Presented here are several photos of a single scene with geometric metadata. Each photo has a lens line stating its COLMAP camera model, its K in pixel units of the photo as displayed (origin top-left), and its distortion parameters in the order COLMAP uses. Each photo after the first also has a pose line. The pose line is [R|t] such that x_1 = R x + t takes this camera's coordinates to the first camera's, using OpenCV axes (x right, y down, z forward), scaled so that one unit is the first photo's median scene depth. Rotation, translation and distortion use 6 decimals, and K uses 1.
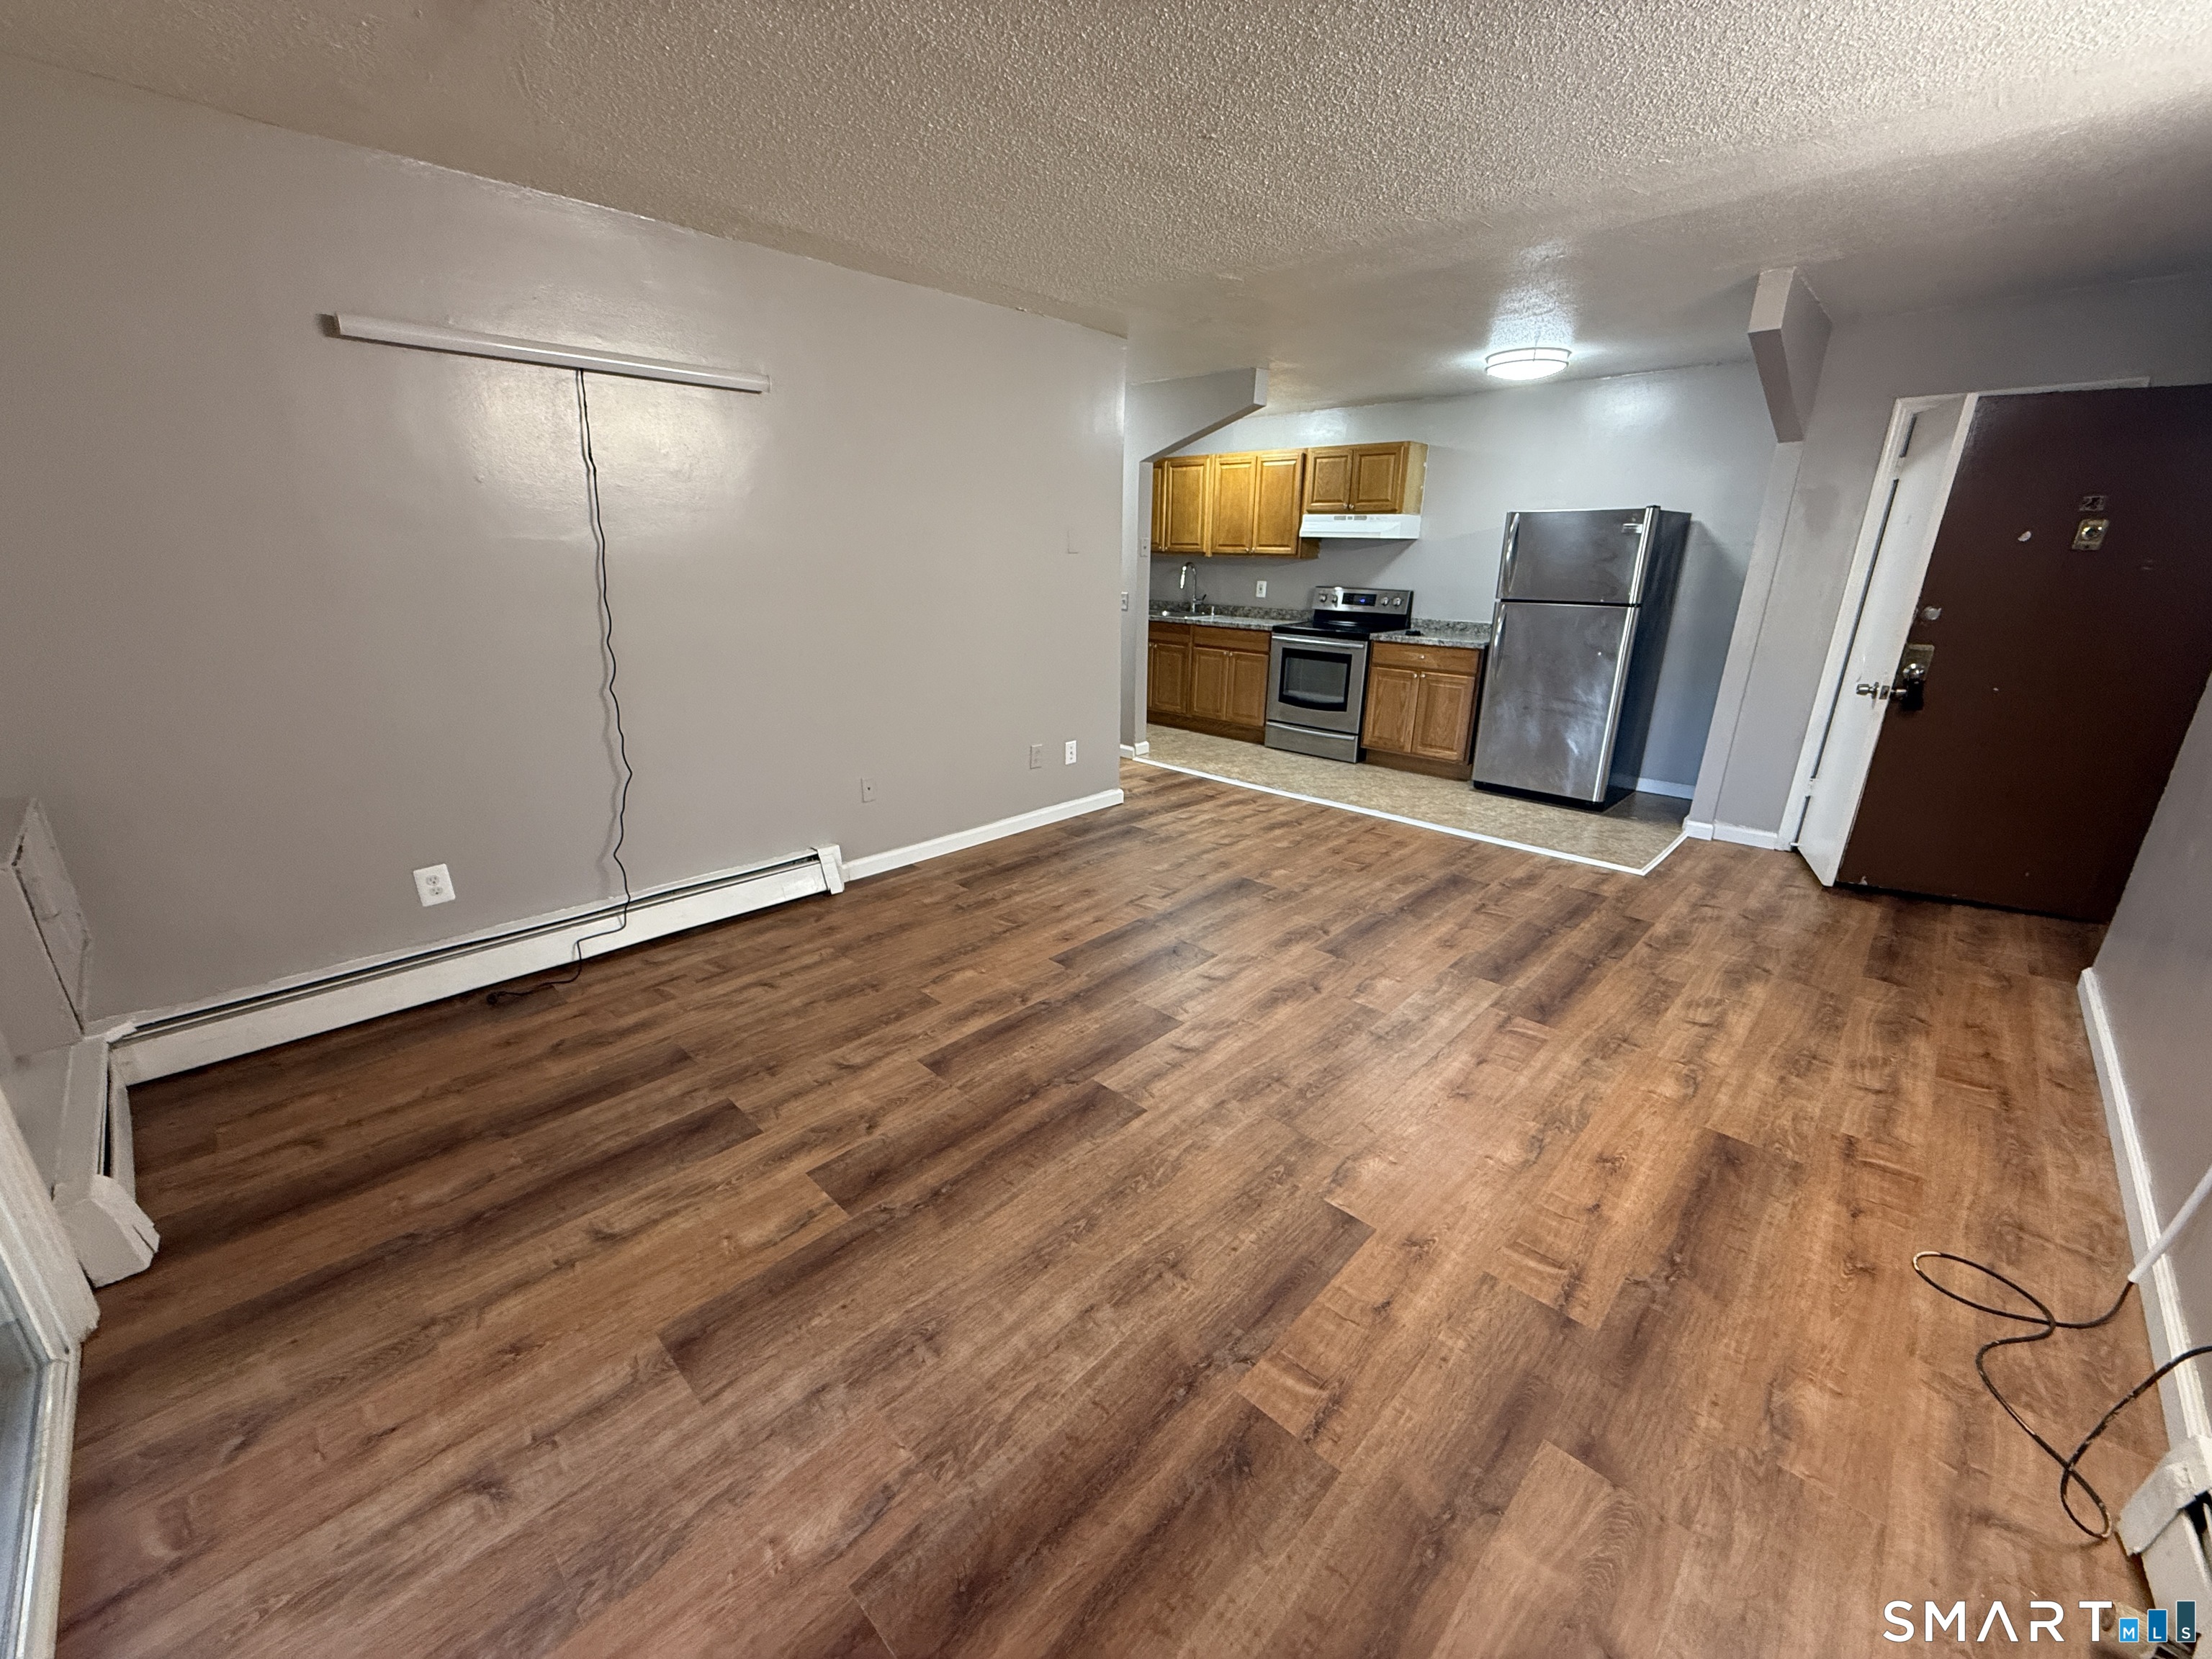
lens RADIAL K [[877.9, 0, 1106.0], [0, 877.9, 829.5], [0, 0, 1]] dist [0.000392, -0.000079]
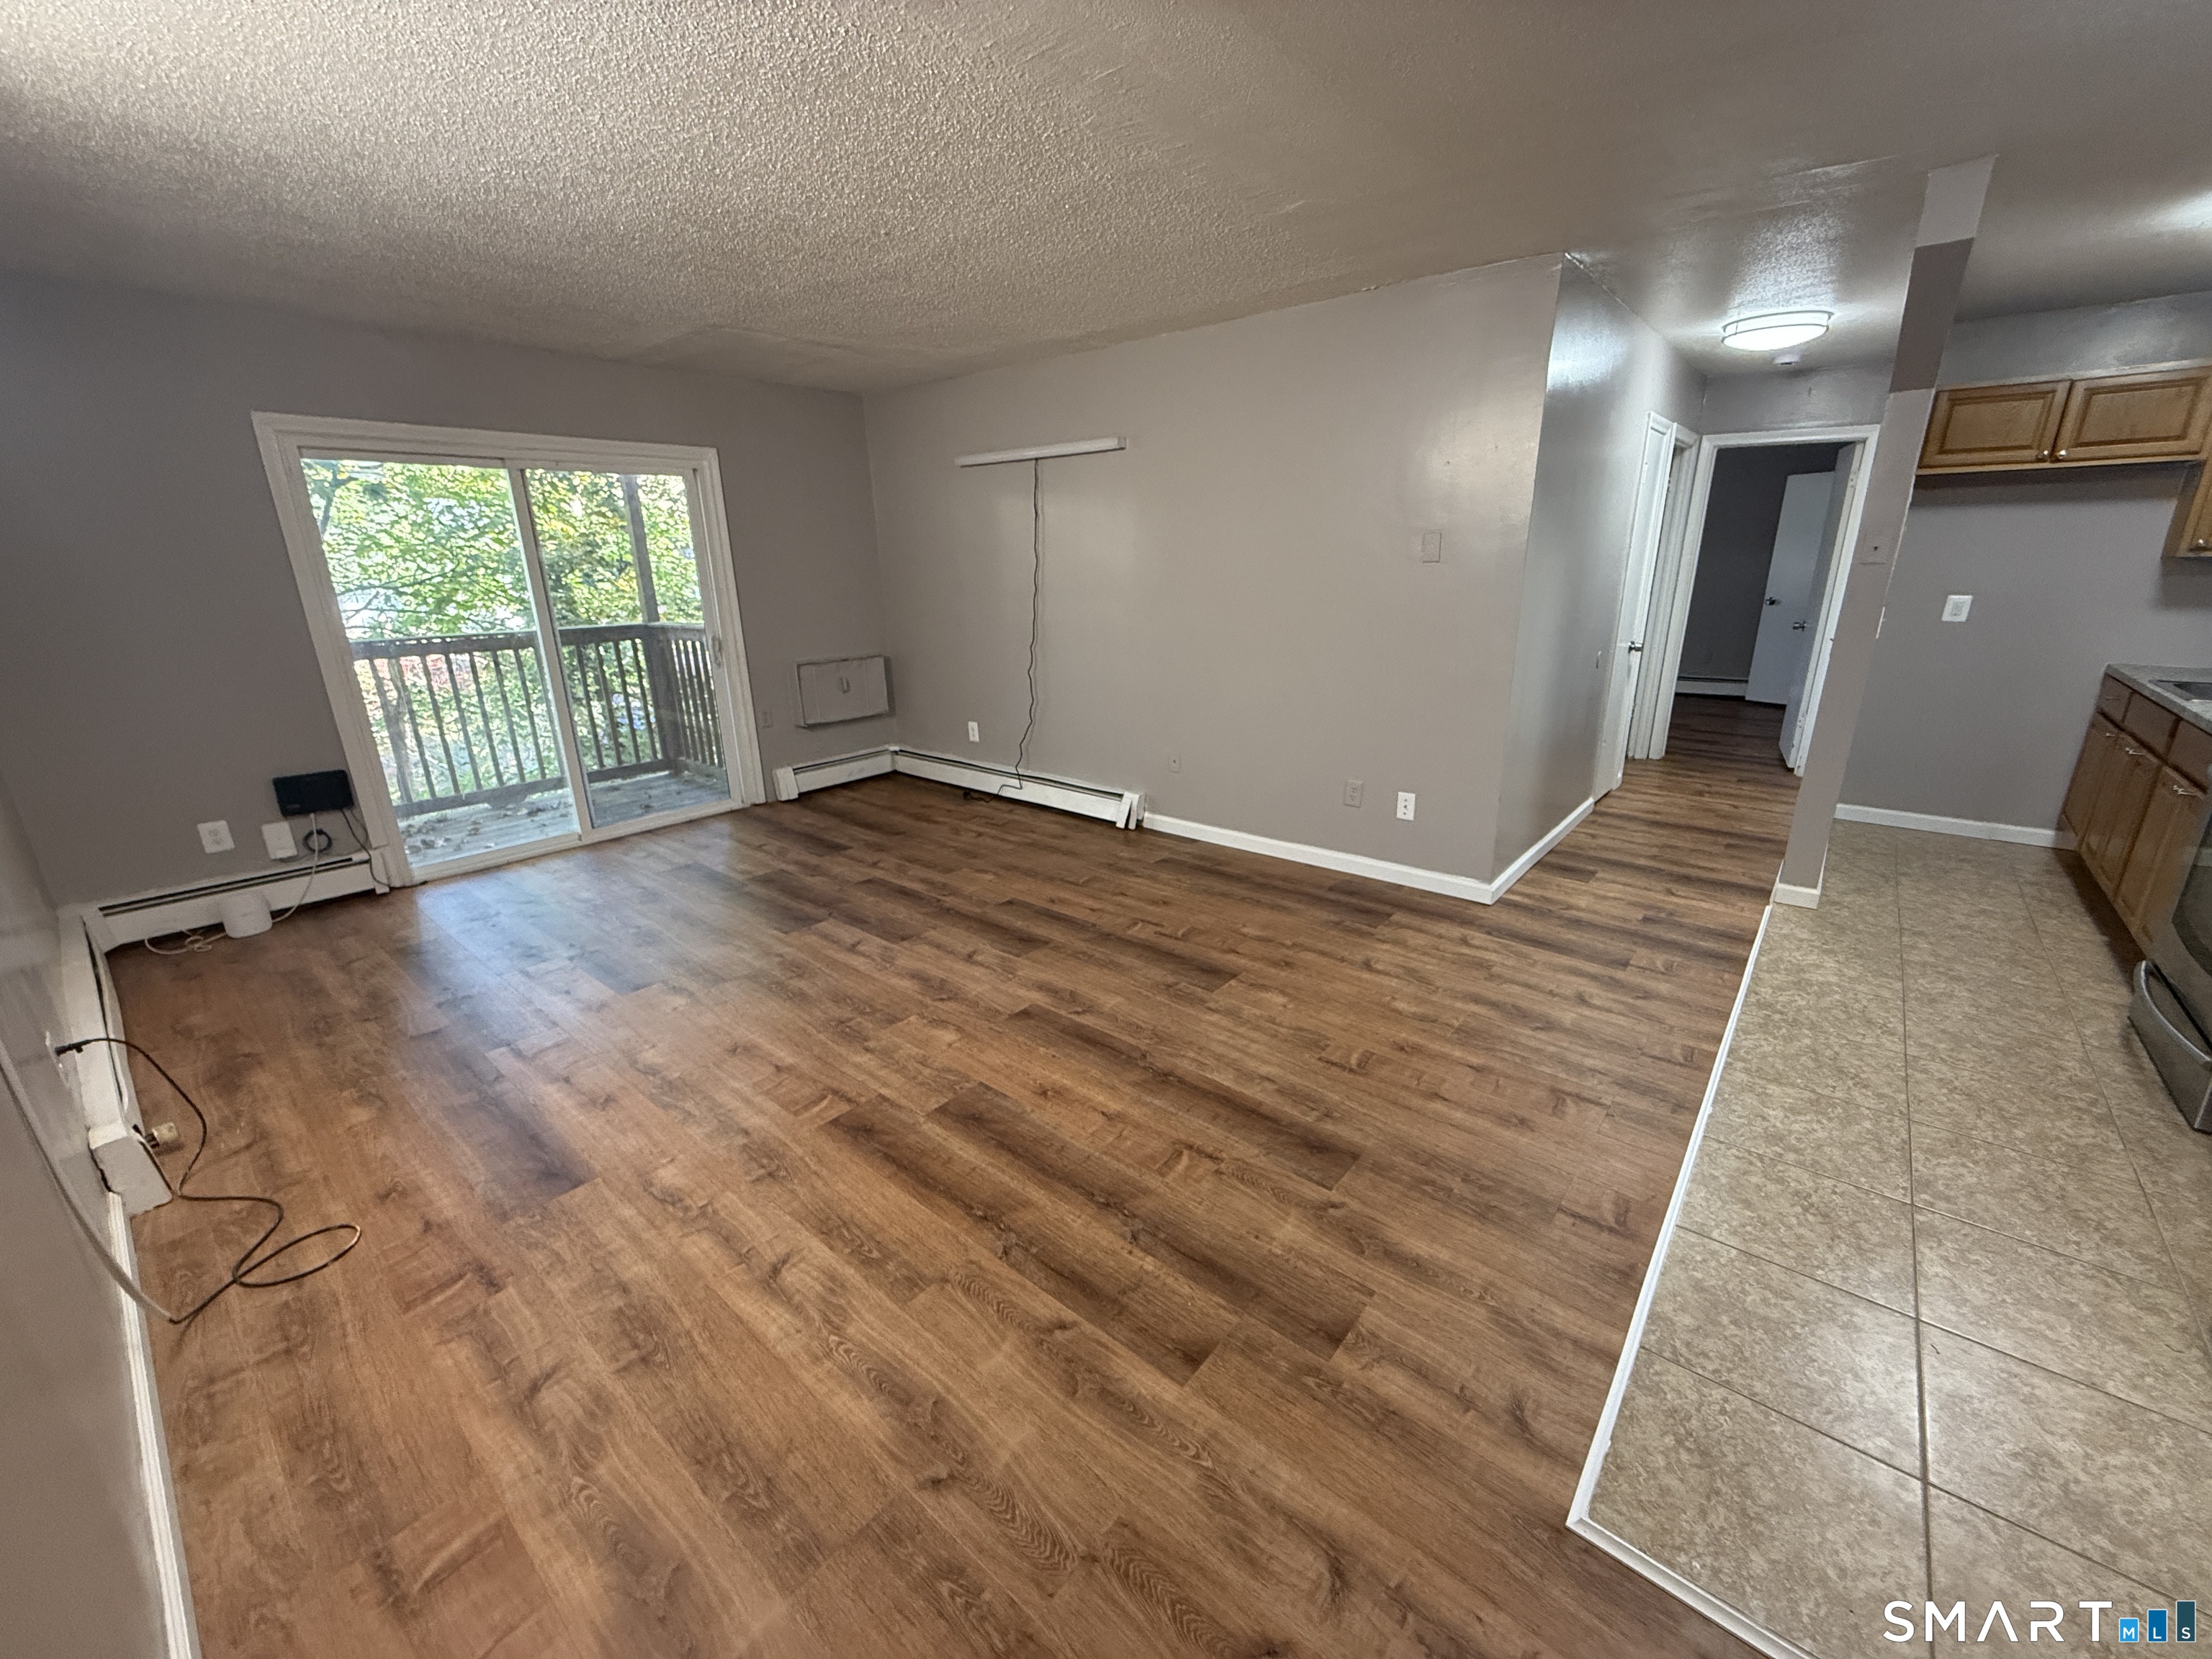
lens RADIAL K [[883.0, 0, 1101.9], [0, 883.0, 829.8], [0, 0, 1]] dist [-0.000019, -0.000042]
pose [[0.062906, 0.283476, -0.956914, 1.108391], [-0.293464, 0.921679, 0.253746, -0.291336], [0.953898, 0.264857, 0.141169, 0.939336]]
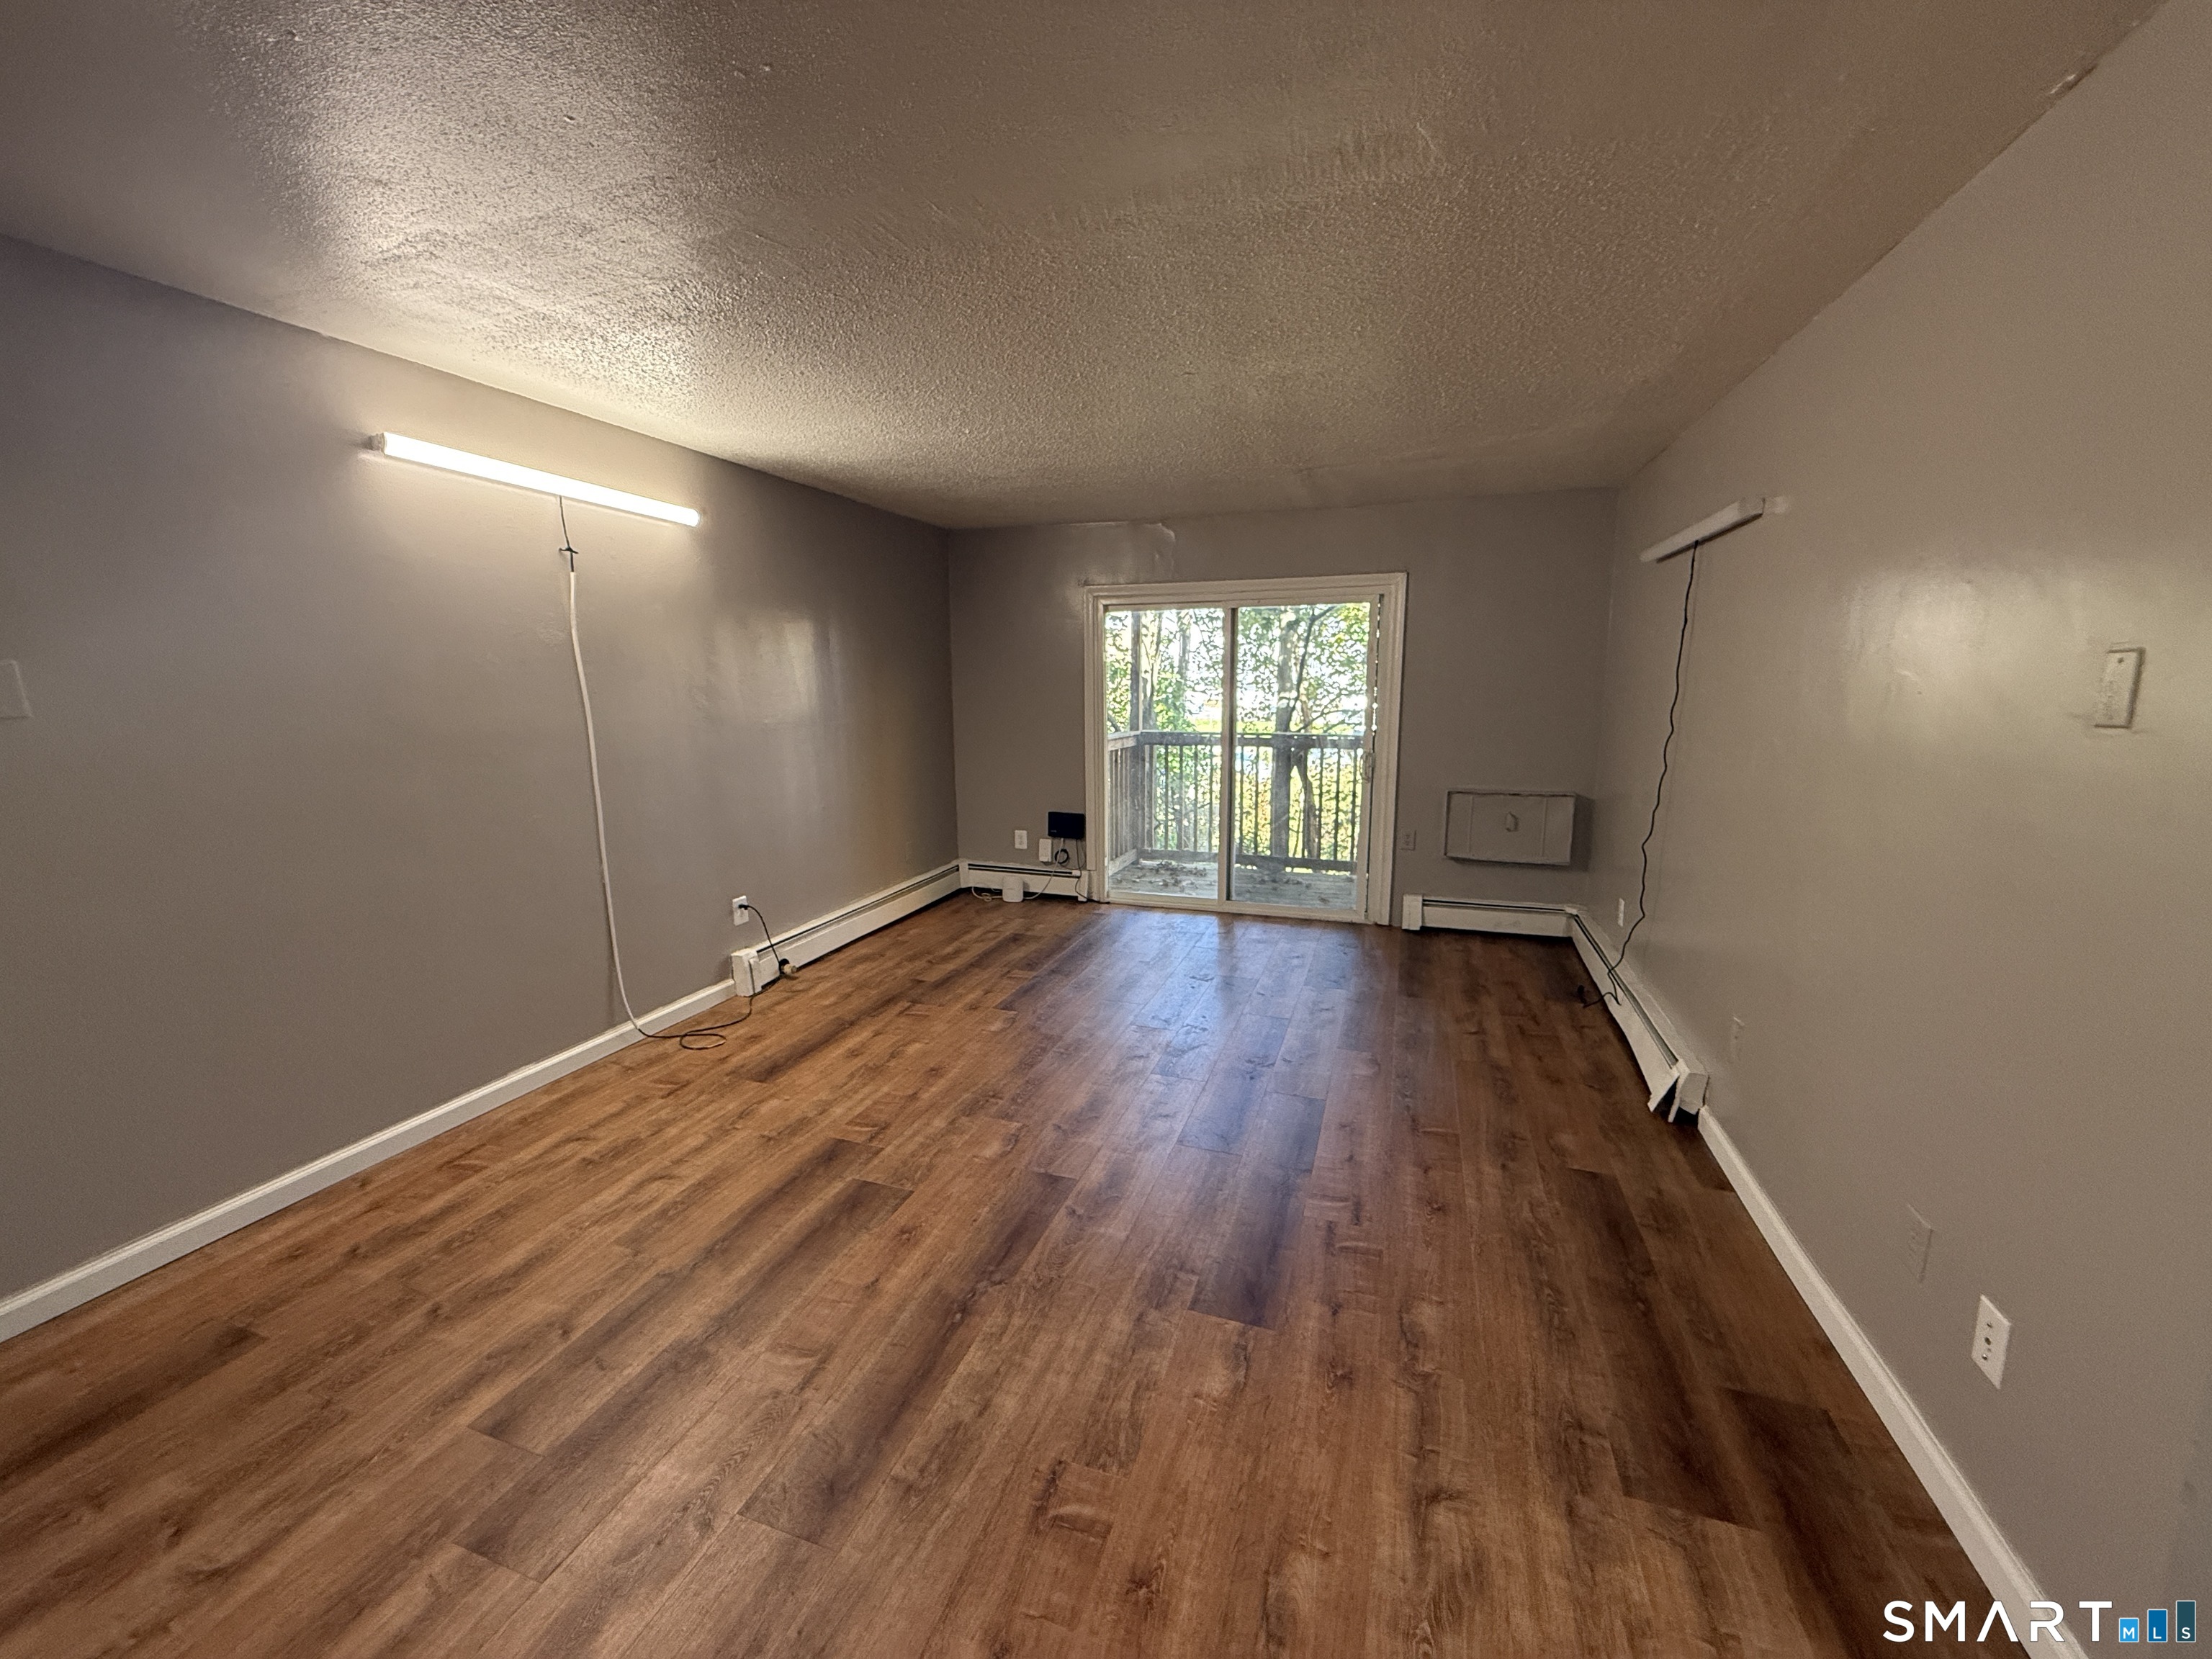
lens RADIAL K [[883.0, 0, 1101.9], [0, 883.0, 829.8], [0, 0, 1]] dist [-0.000019, -0.000042]
pose [[-0.909752, 0.064050, -0.410180, 0.551276], [-0.133764, 0.890111, 0.435671, -0.520733], [0.393011, 0.451220, -0.801213, 1.582488]]
